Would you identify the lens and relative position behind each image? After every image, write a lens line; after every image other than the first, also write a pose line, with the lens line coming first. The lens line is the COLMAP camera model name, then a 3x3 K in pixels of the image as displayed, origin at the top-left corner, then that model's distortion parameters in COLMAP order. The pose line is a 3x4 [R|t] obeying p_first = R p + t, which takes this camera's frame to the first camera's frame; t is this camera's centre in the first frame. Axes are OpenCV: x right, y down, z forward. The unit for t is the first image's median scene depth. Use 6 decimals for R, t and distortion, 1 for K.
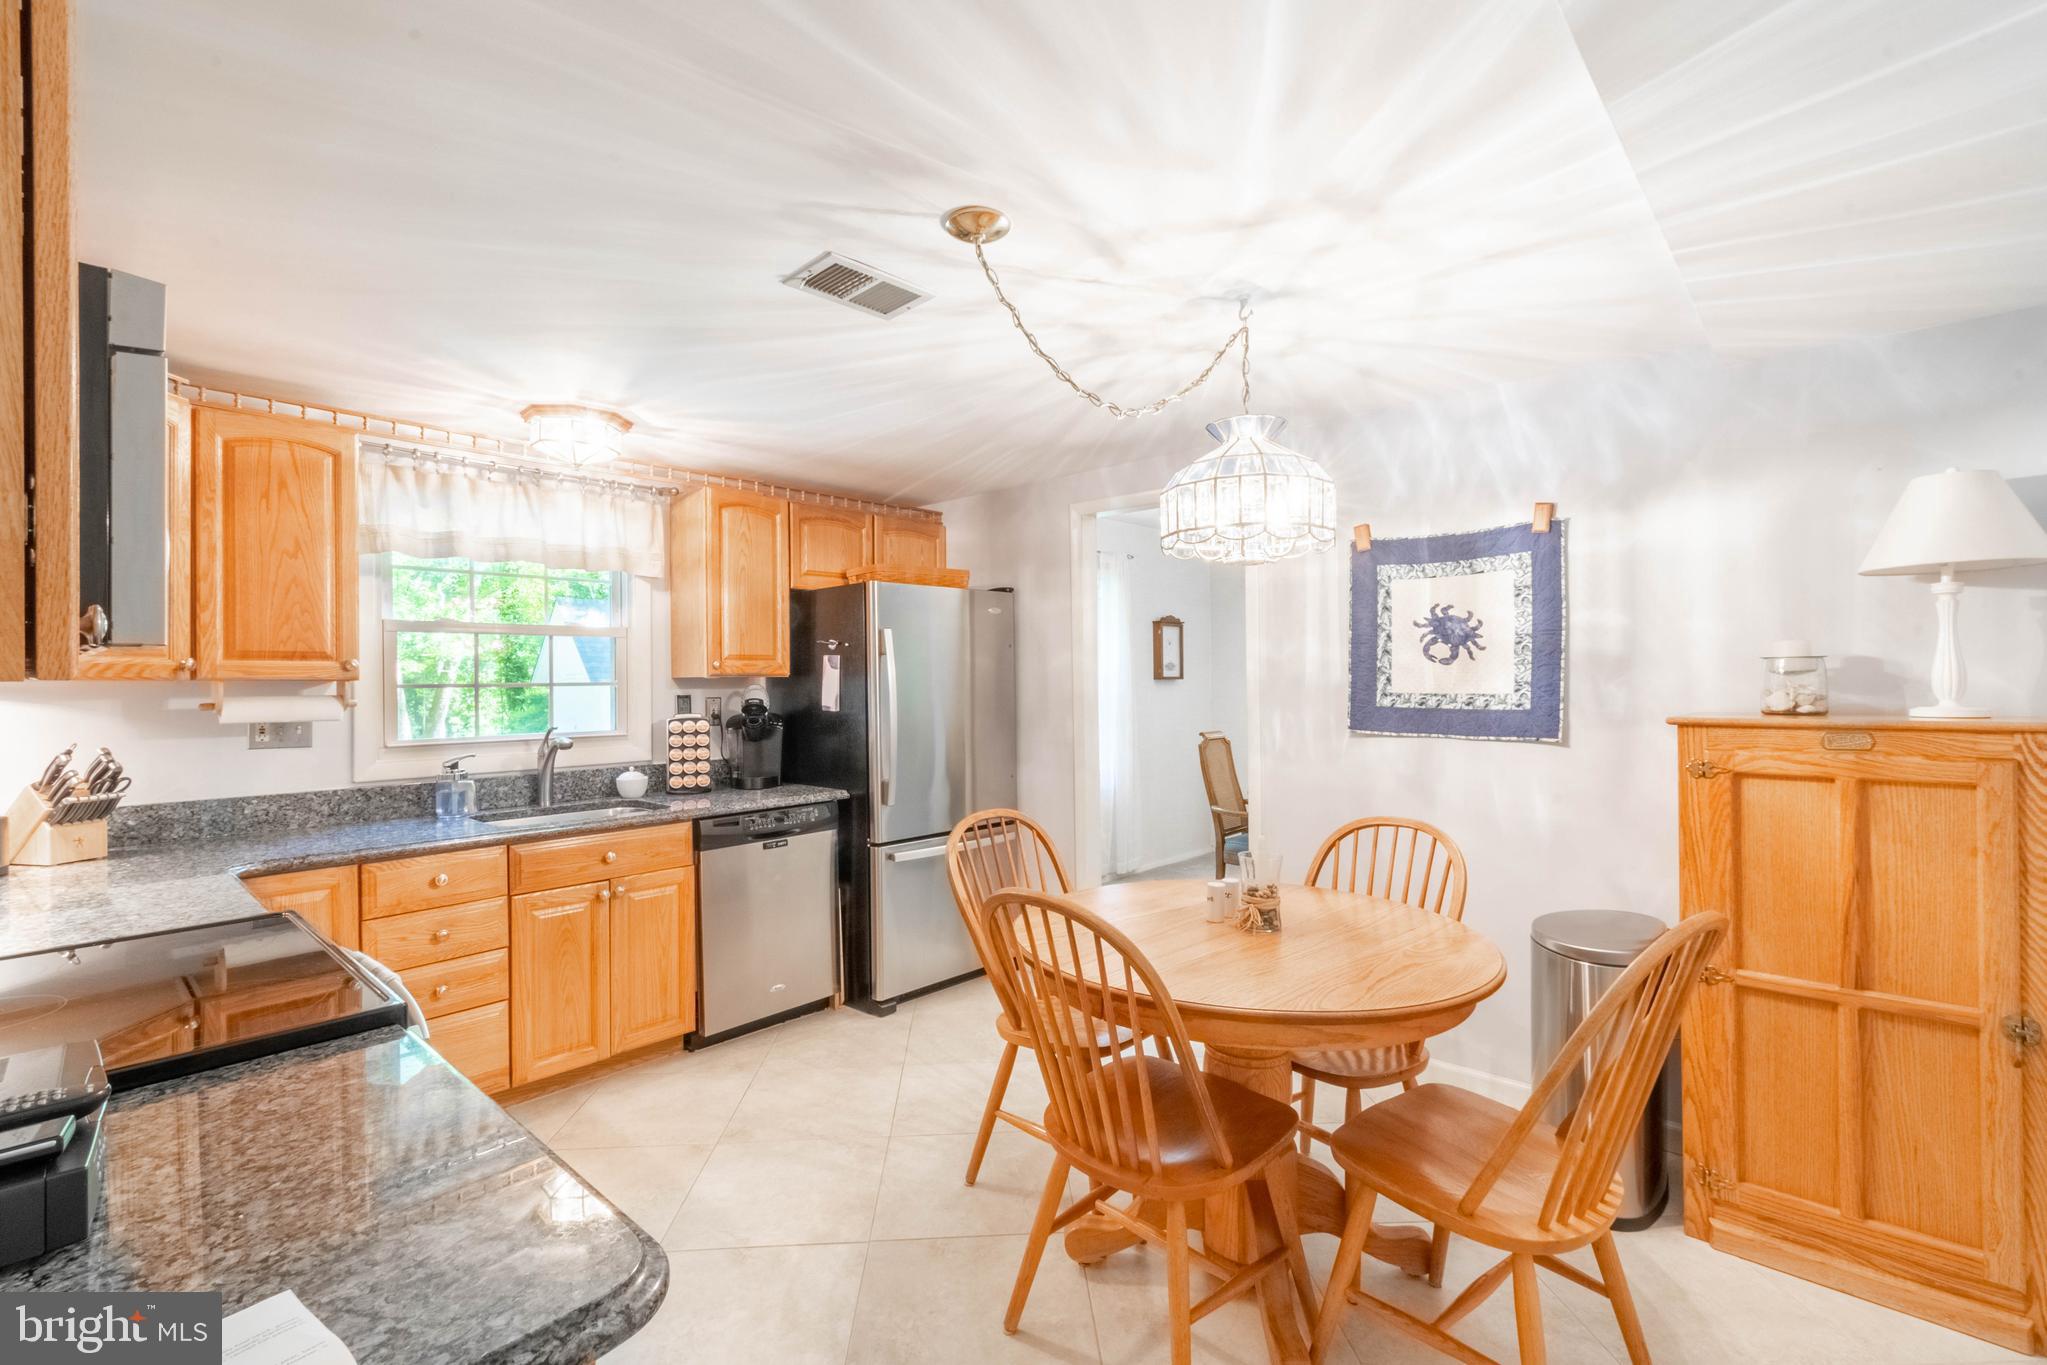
lens RADIAL K [[912.8, 0, 1014.0], [0, 912.8, 684.4], [0, 0, 1]] dist [0.008358, -0.001162]
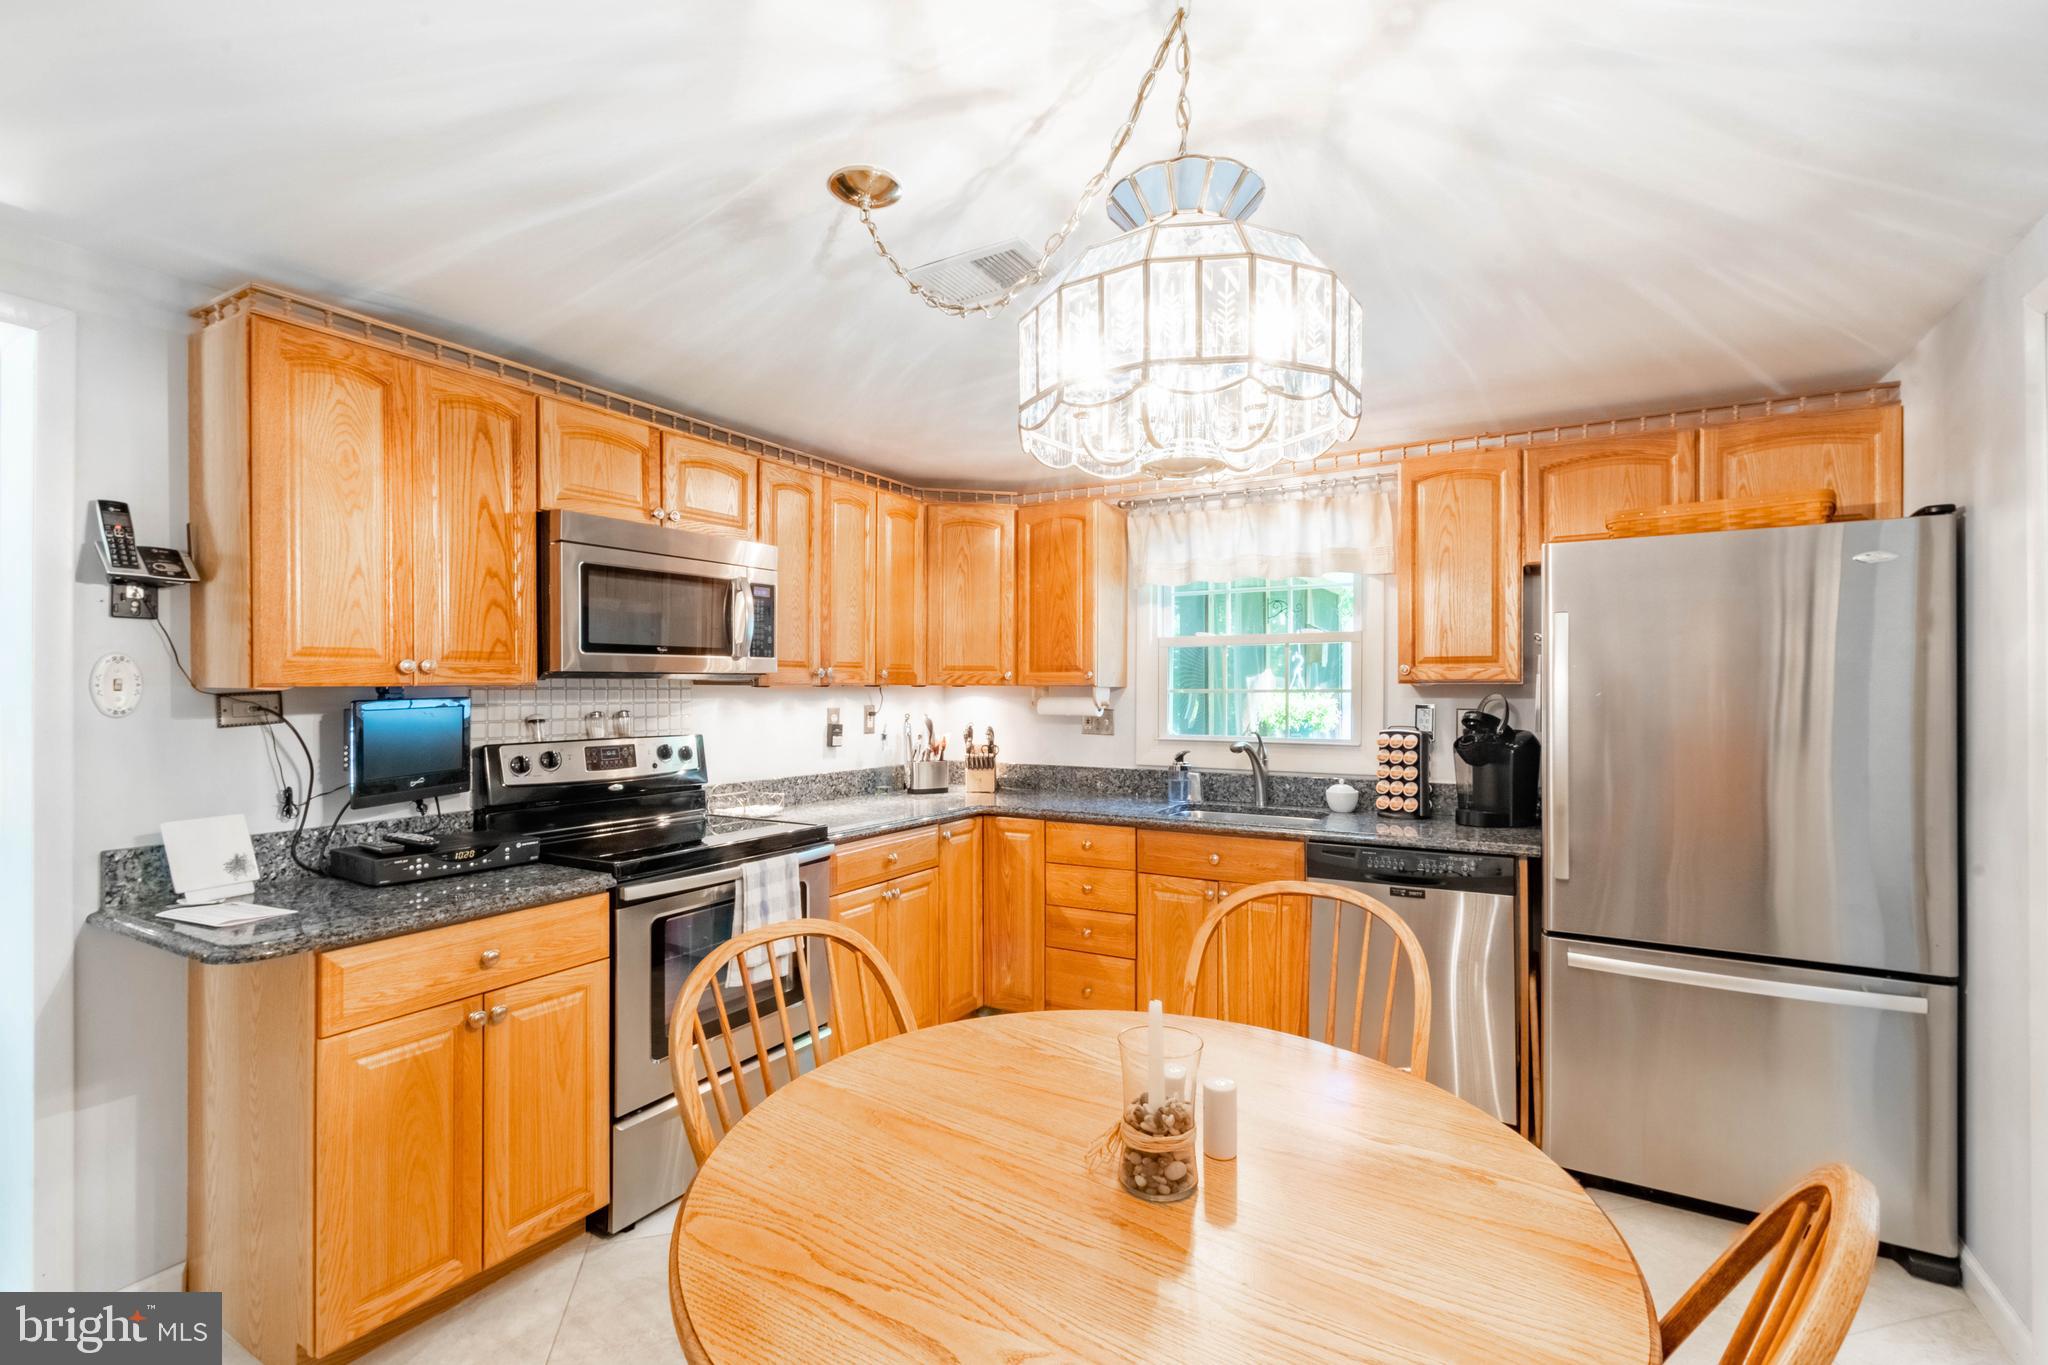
lens RADIAL K [[913.3, 0, 1011.5], [0, 913.3, 690.4], [0, 0, 1]] dist [0.008358, -0.001162]
pose [[0.218166, 0.009830, -0.975862, 0.530755], [-0.007425, 0.999937, 0.008413, -0.008448], [0.975884, 0.005410, 0.218225, 0.572565]]
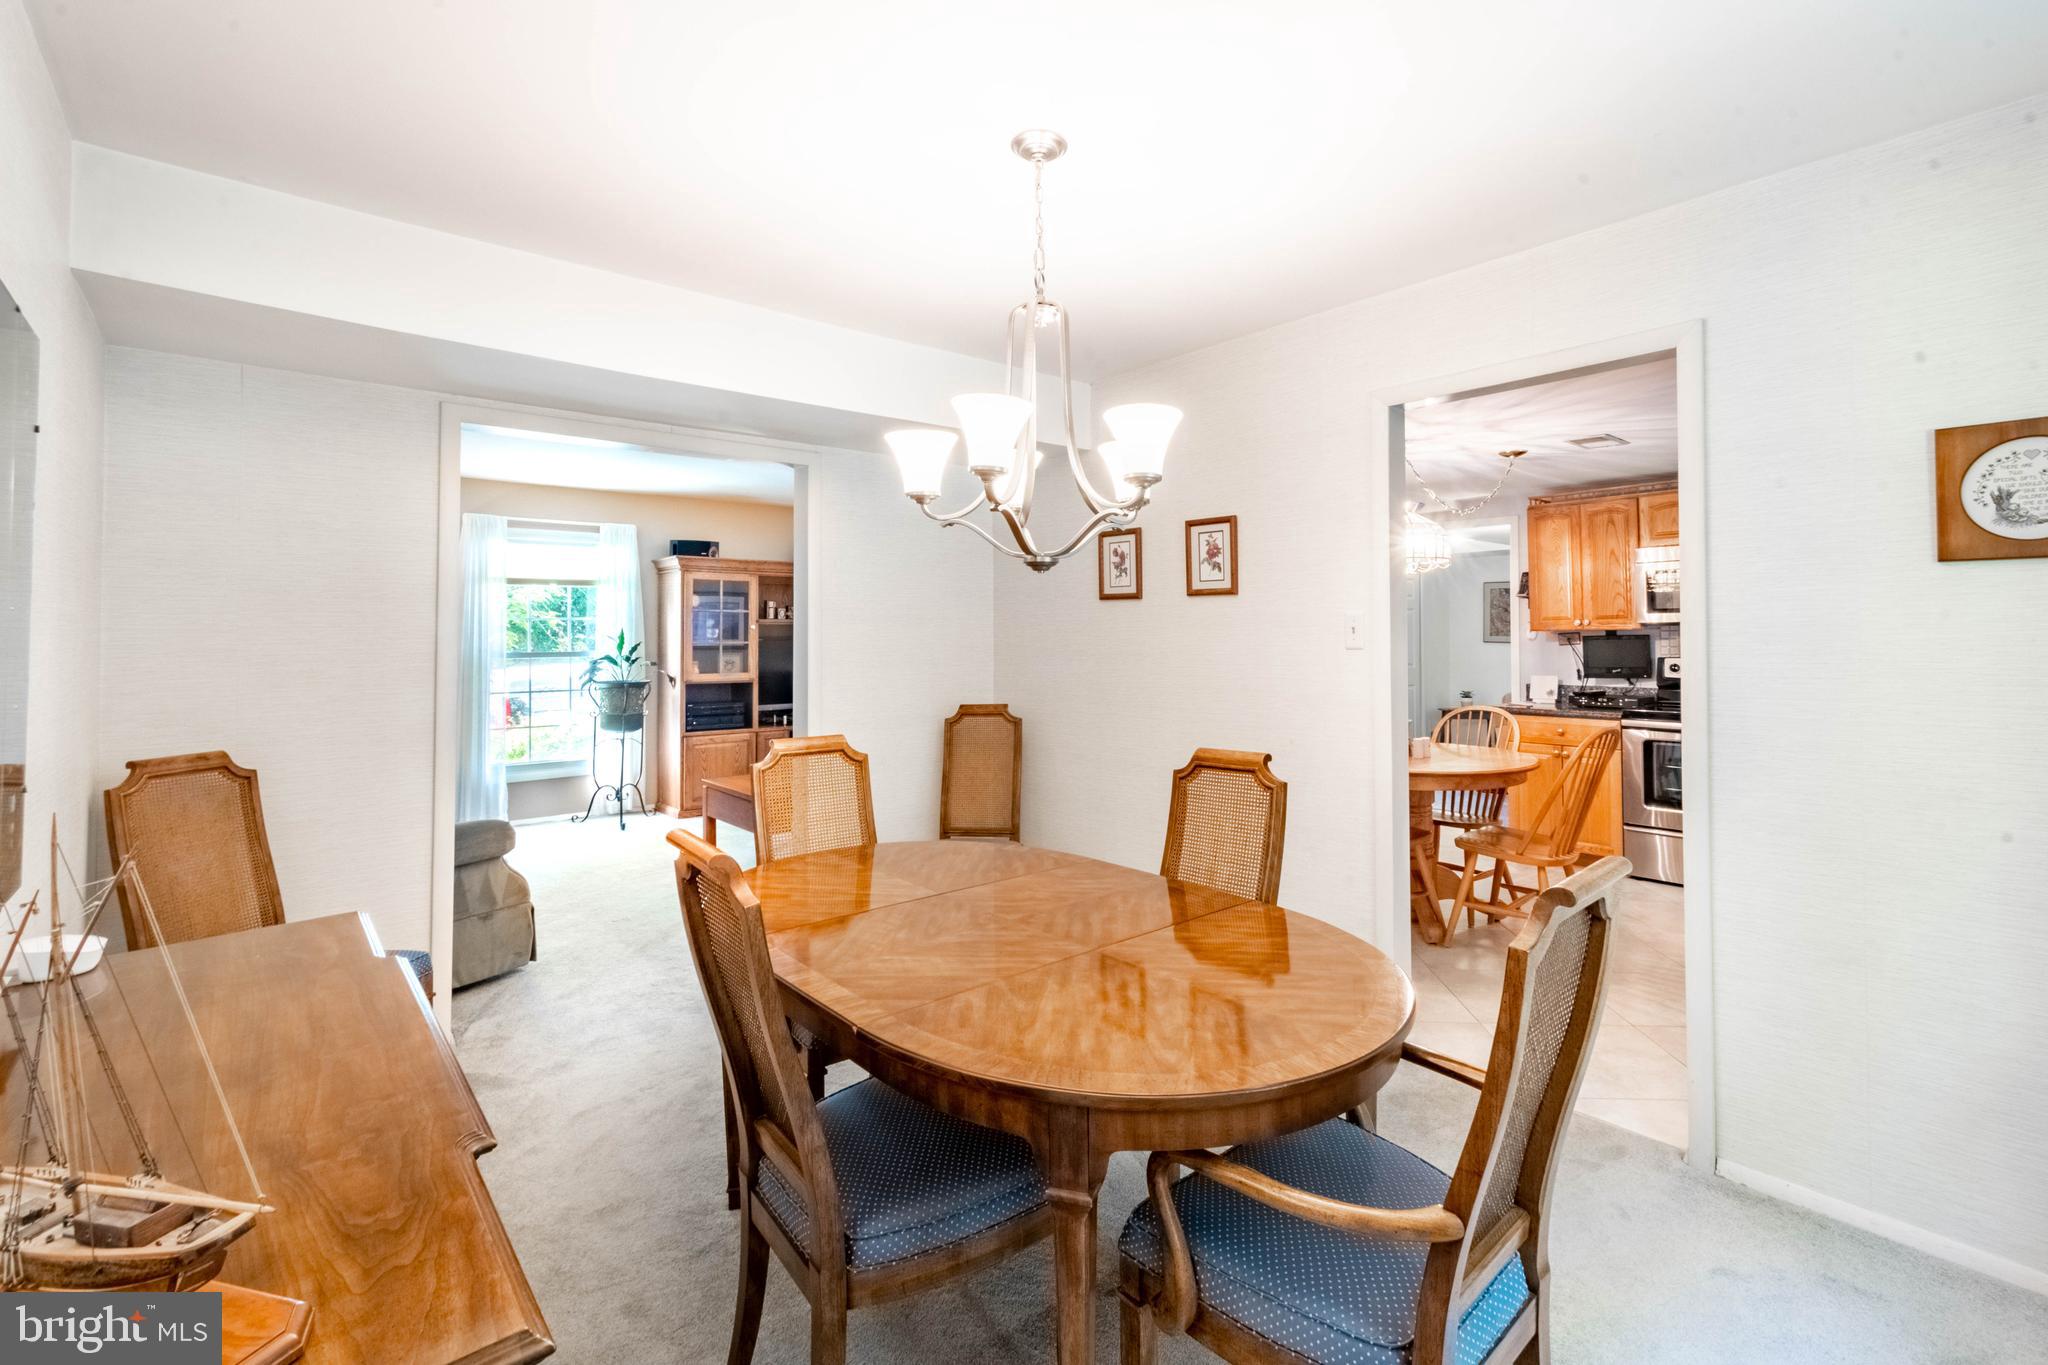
lens RADIAL K [[913.3, 0, 1062.4], [0, 913.3, 610.7], [0, 0, 1]] dist [0.008358, -0.001162]
pose [[-0.994413, 0.016351, 0.104283, 0.574324], [0.014073, 0.999647, -0.022535, -0.014633], [-0.104615, -0.020941, -0.994292, 2.219942]]
